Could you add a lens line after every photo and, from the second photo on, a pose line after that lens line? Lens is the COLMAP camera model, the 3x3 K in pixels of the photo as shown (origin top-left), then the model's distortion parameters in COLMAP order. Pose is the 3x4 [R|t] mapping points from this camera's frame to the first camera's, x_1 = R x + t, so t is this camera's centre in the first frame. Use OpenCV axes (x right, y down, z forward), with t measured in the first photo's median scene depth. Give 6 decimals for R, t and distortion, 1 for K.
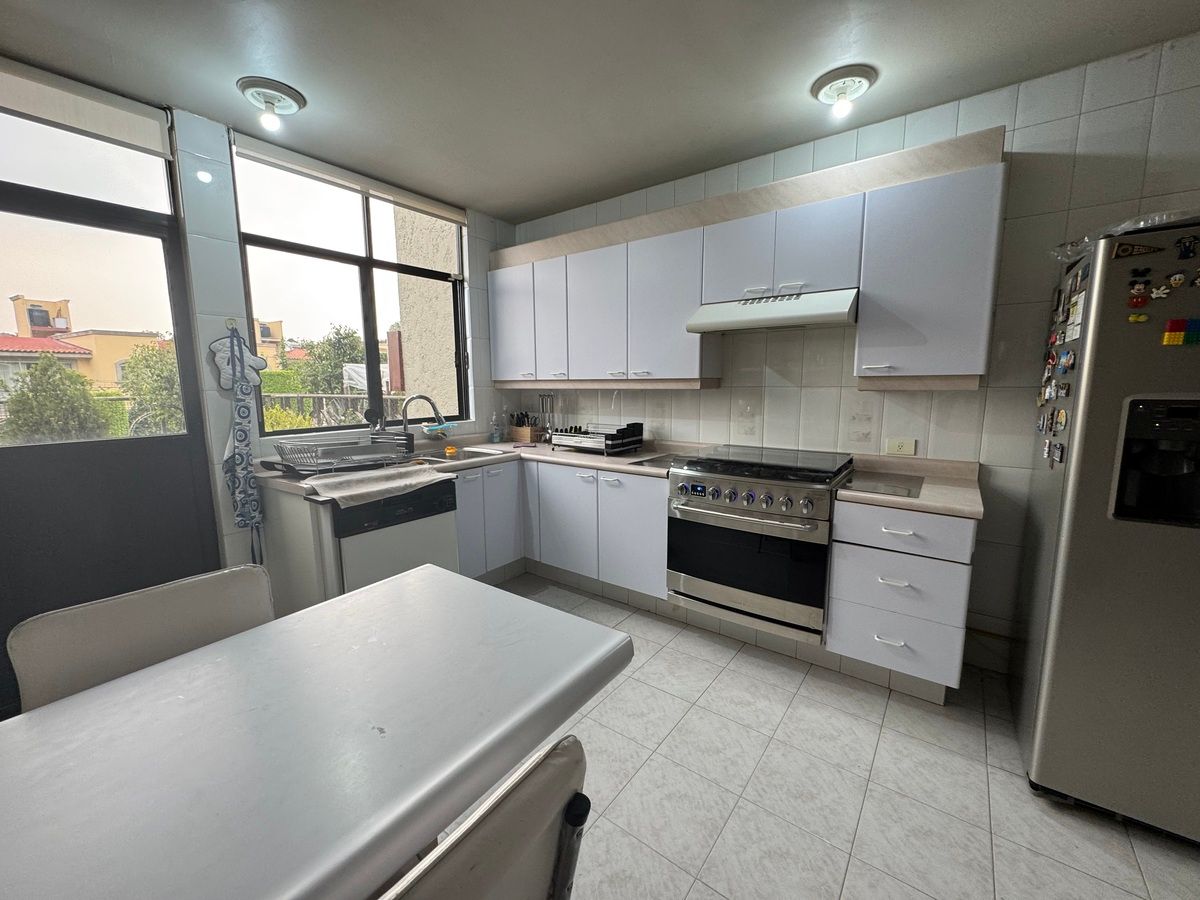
lens RADIAL K [[479.2, 0, 600.0], [0, 479.2, 450.0], [0, 0, 1]] dist [-0.004026, 0.000169]
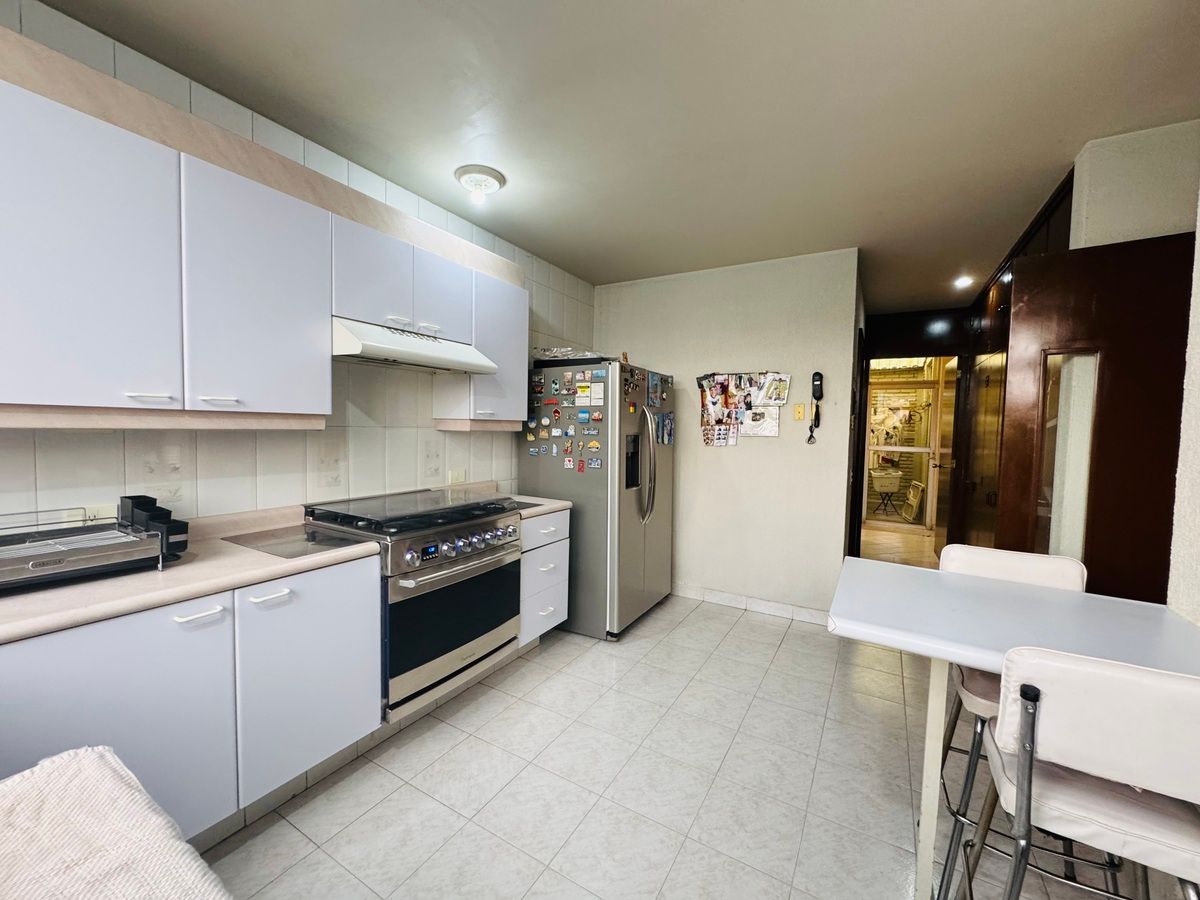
lens RADIAL K [[479.2, 0, 600.0], [0, 479.2, 450.0], [0, 0, 1]] dist [-0.004026, 0.000169]
pose [[-0.114288, -0.045109, 0.992423, -0.571474], [0.117411, 0.991354, 0.058582, -0.093947], [-0.986485, 0.123217, -0.108003, 0.698314]]
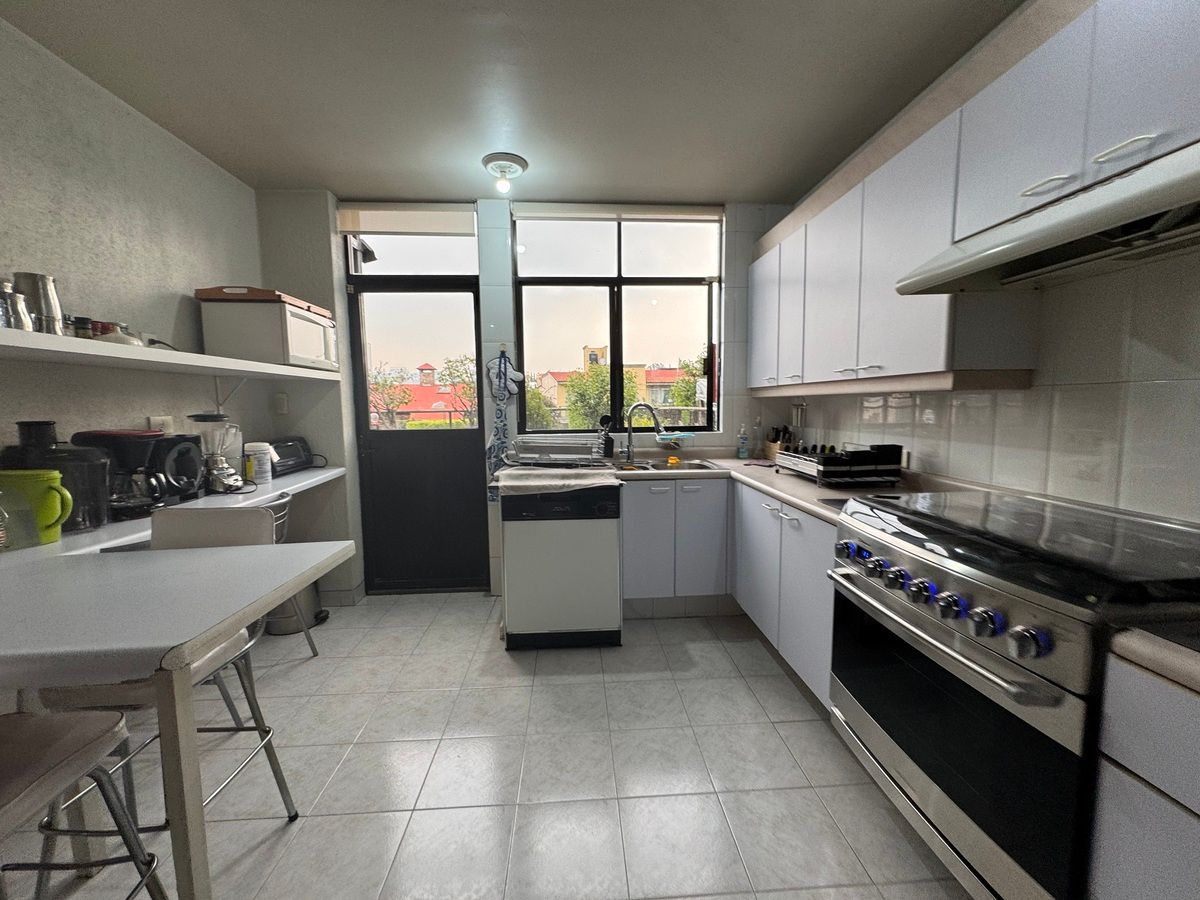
lens RADIAL K [[479.2, 0, 600.0], [0, 479.2, 450.0], [0, 0, 1]] dist [-0.004026, 0.000169]
pose [[0.648003, 0.072275, -0.758201, 0.389215], [-0.100354, 0.994910, 0.009070, -0.017838], [0.754997, 0.070211, 0.651958, 0.321173]]
